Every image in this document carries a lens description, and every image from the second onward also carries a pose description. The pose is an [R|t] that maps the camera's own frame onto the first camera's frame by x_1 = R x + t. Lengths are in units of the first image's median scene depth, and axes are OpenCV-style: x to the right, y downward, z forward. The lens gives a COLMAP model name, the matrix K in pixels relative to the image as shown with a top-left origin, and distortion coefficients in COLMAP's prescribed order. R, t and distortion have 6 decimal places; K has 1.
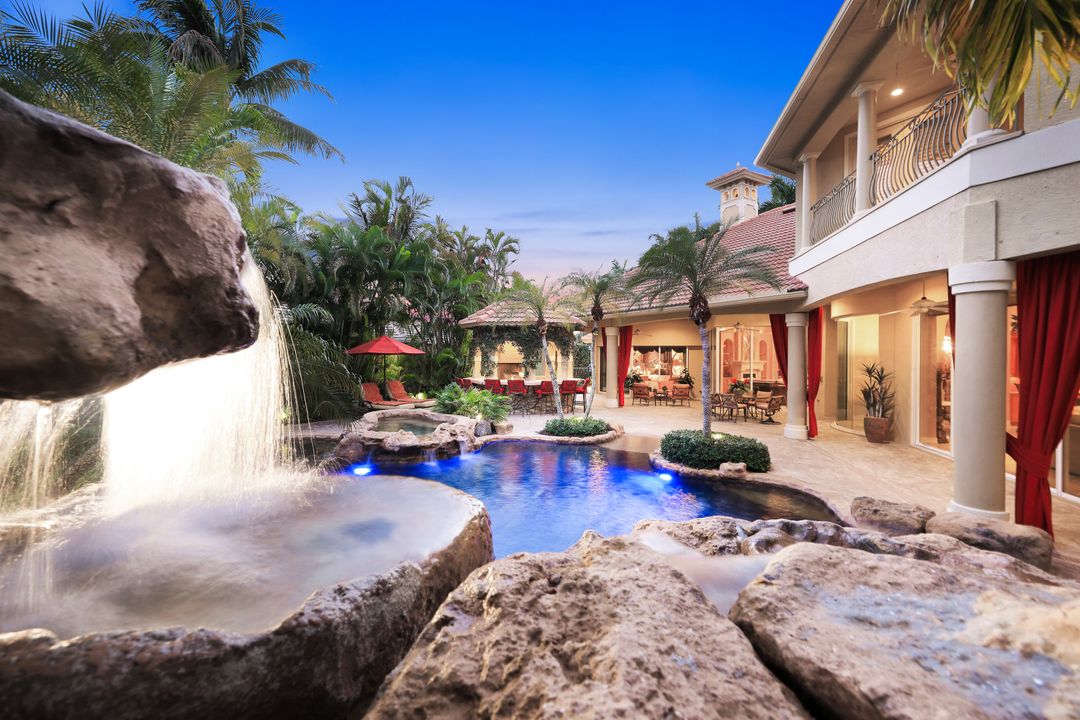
lens RADIAL K [[440.7, 0, 540.0], [0, 440.7, 360.0], [0, 0, 1]] dist [-0.000783, 0.000005]
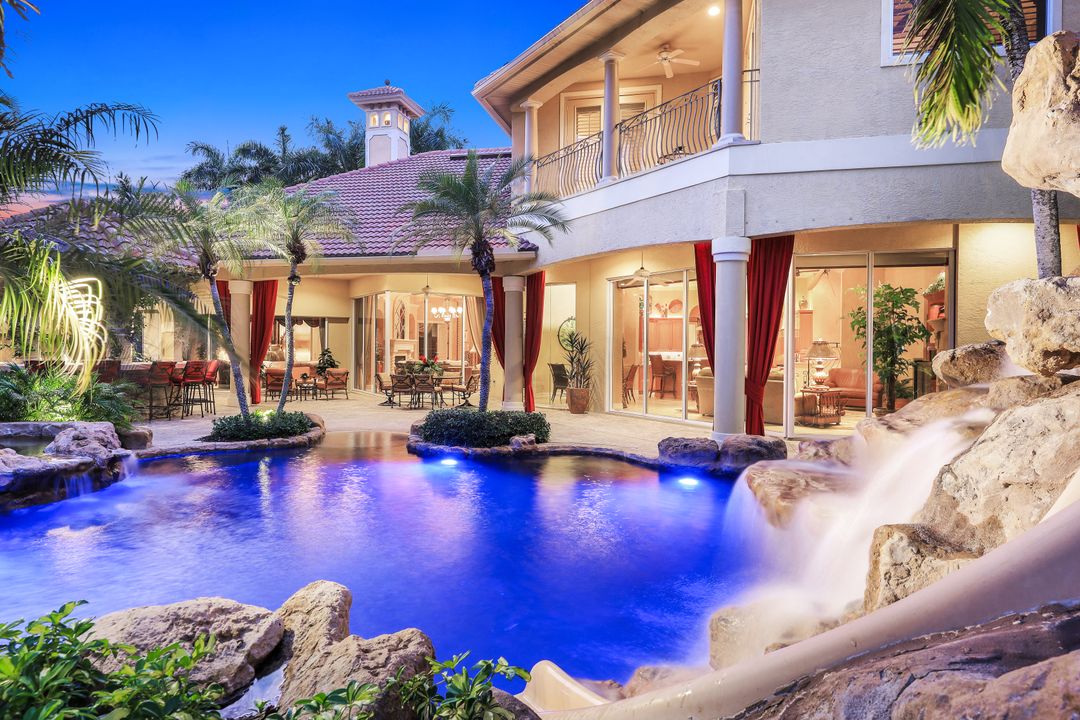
lens RADIAL K [[643.7, 0, 540.0], [0, 643.7, 360.0], [0, 0, 1]] dist [-0.003856, -0.000693]
pose [[0.704324, -0.014604, 0.709728, -0.326648], [0.005182, 0.999867, 0.015432, 0.045346], [-0.709860, -0.007192, 0.704306, 0.047194]]
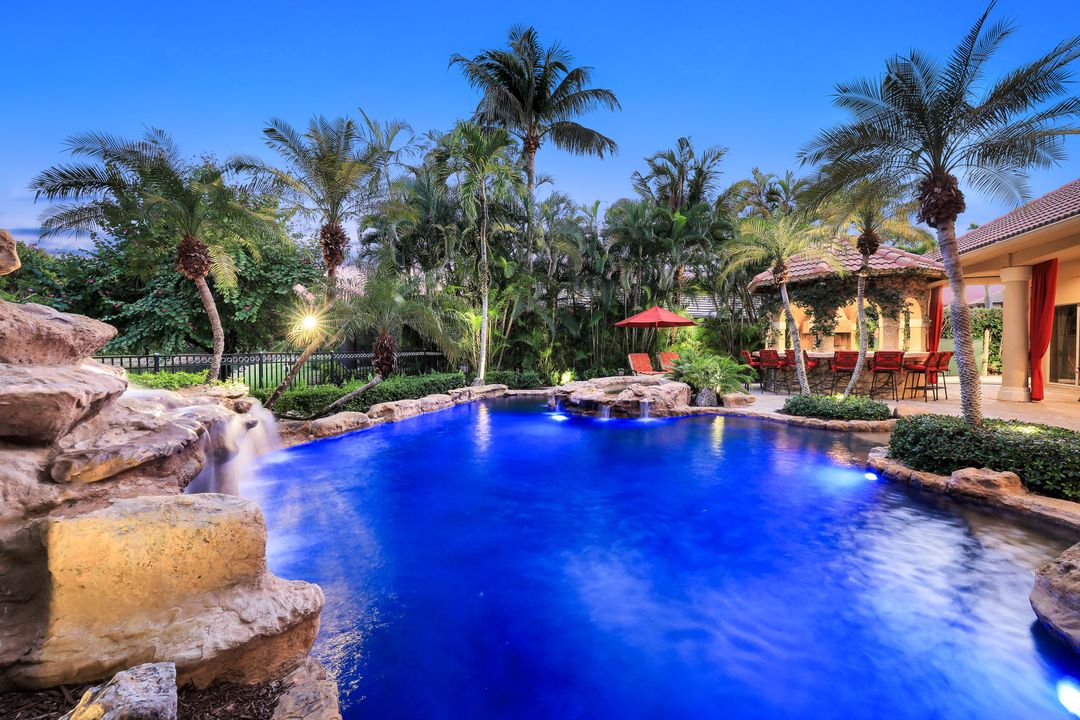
lens RADIAL K [[462.4, 0, 540.0], [0, 462.4, 360.0], [0, 0, 1]] dist [0.000493, 0.000126]
pose [[0.652412, 0.012204, -0.757766, 0.366697], [0.002020, 0.999839, 0.017842, 0.063940], [0.757862, -0.013170, 0.652282, 0.157095]]
